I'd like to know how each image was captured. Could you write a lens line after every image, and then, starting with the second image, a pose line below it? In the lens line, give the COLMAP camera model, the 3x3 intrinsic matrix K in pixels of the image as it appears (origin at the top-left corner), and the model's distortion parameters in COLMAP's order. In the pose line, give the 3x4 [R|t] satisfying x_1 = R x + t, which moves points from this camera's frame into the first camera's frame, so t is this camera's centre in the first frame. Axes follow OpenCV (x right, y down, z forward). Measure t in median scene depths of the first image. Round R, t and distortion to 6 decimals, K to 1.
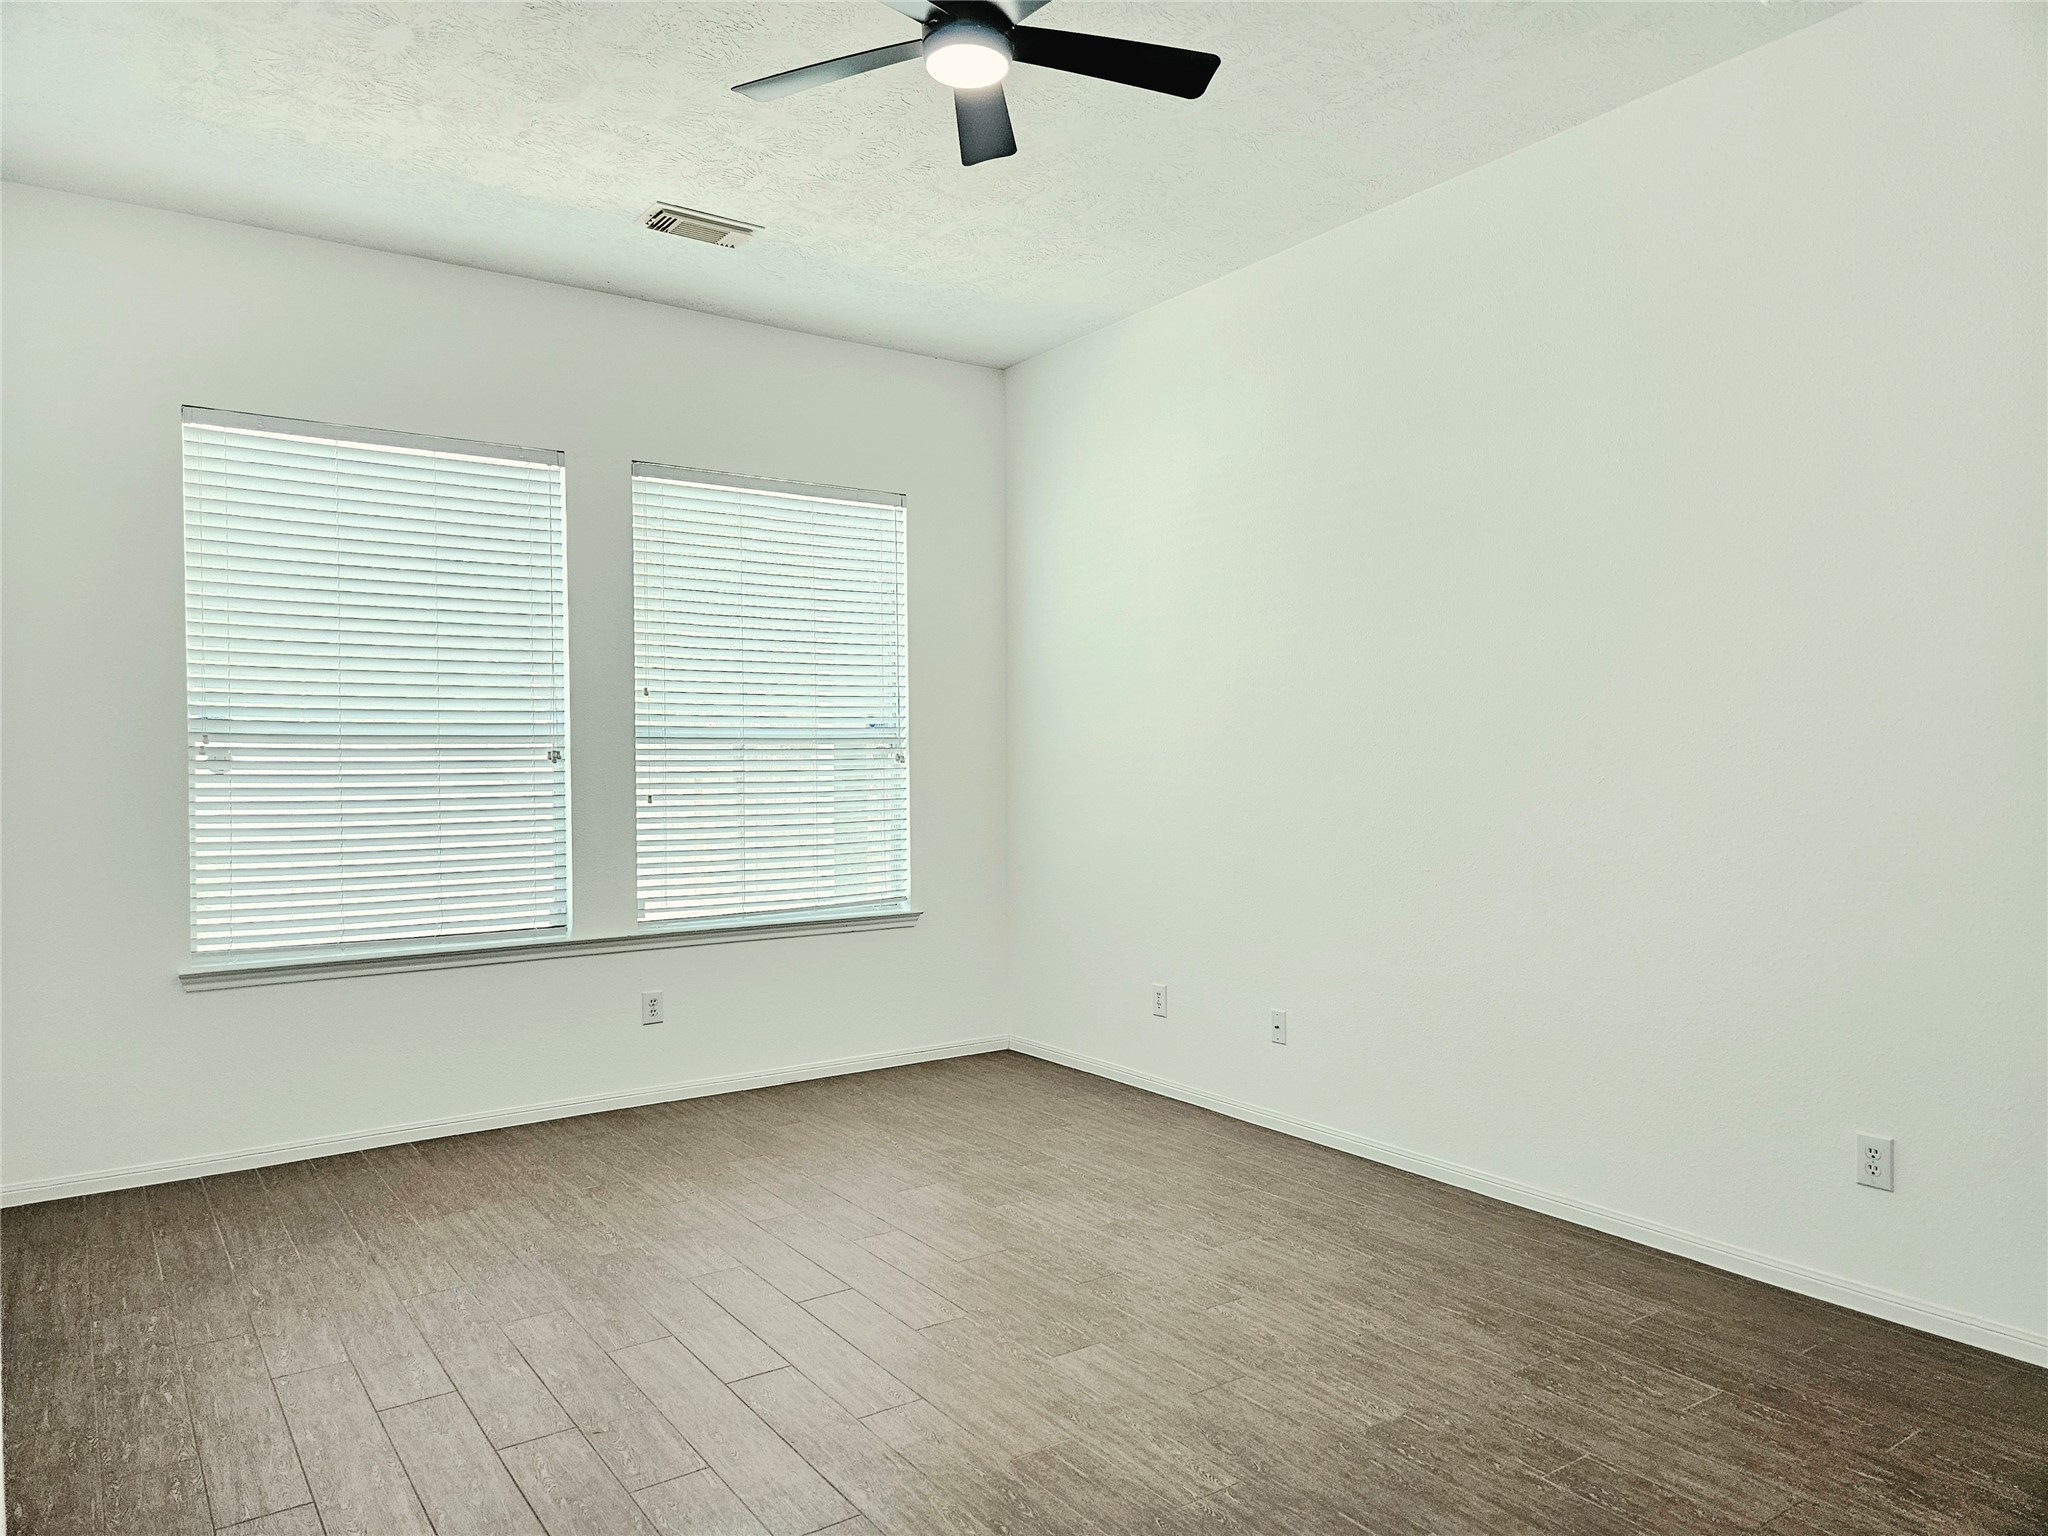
lens RADIAL K [[1368.9, 0, 1057.8], [0, 1368.9, 775.5], [0, 0, 1]] dist [0.130403, -0.103923]
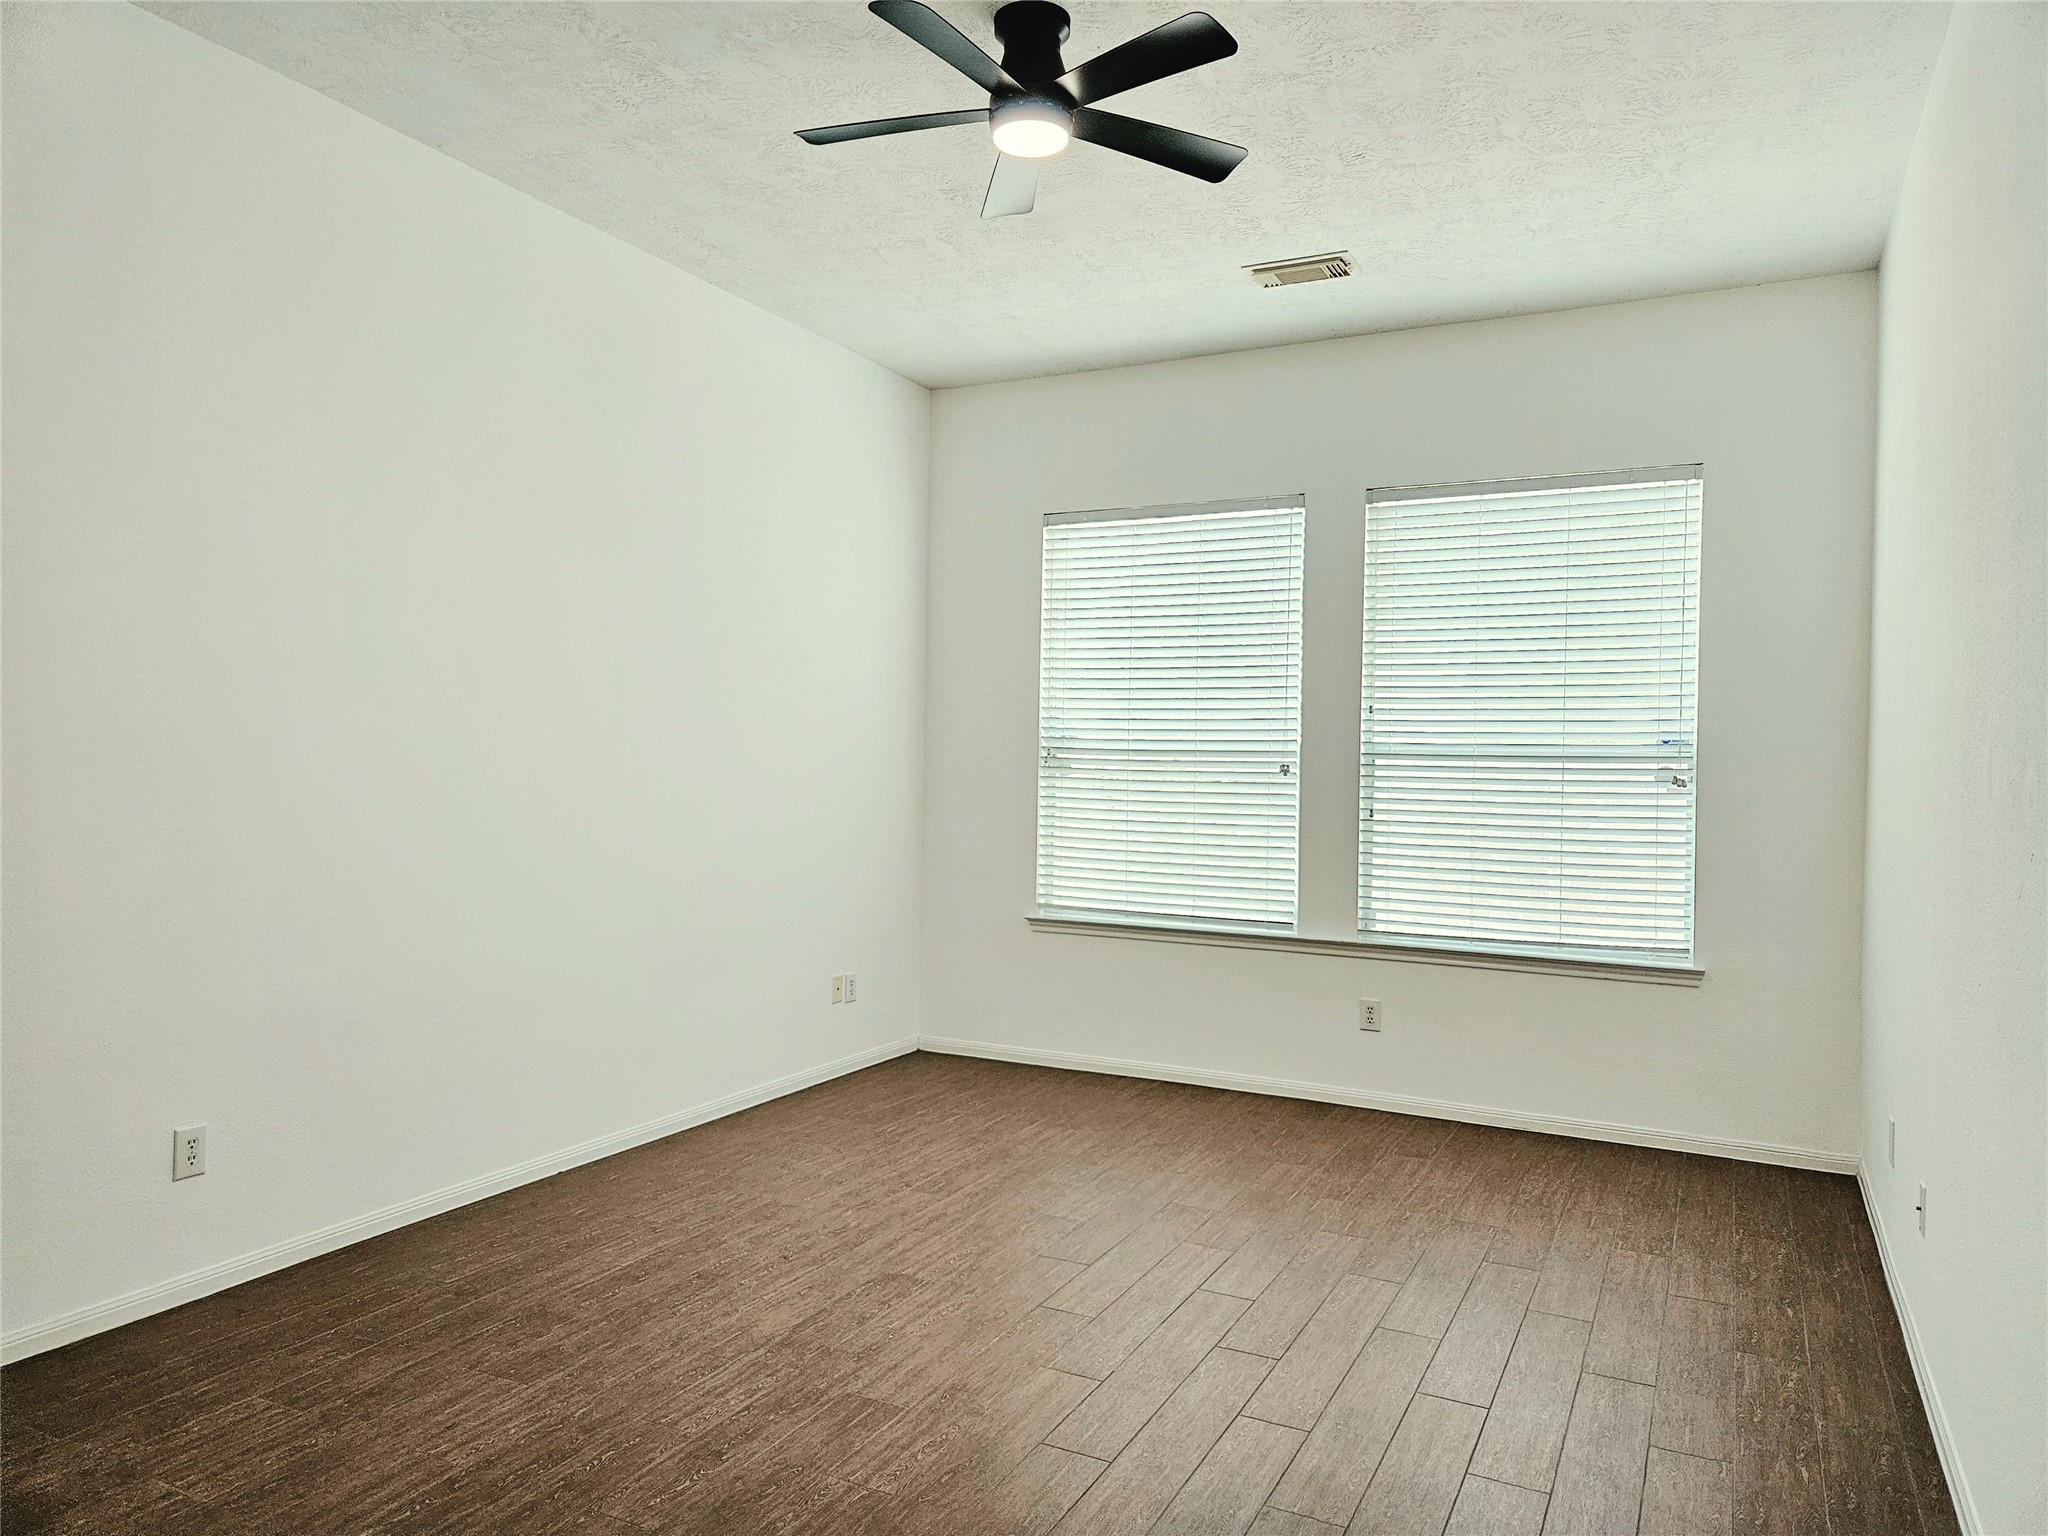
lens RADIAL K [[1356.5, 0, 977.9], [0, 1356.5, 767.2], [0, 0, 1]] dist [0.035621, -0.000787]
pose [[0.477170, 0.020458, -0.878573, 0.469220], [-0.033263, 0.999433, 0.005207, -0.013120], [0.878181, 0.026739, 0.477580, 0.263162]]
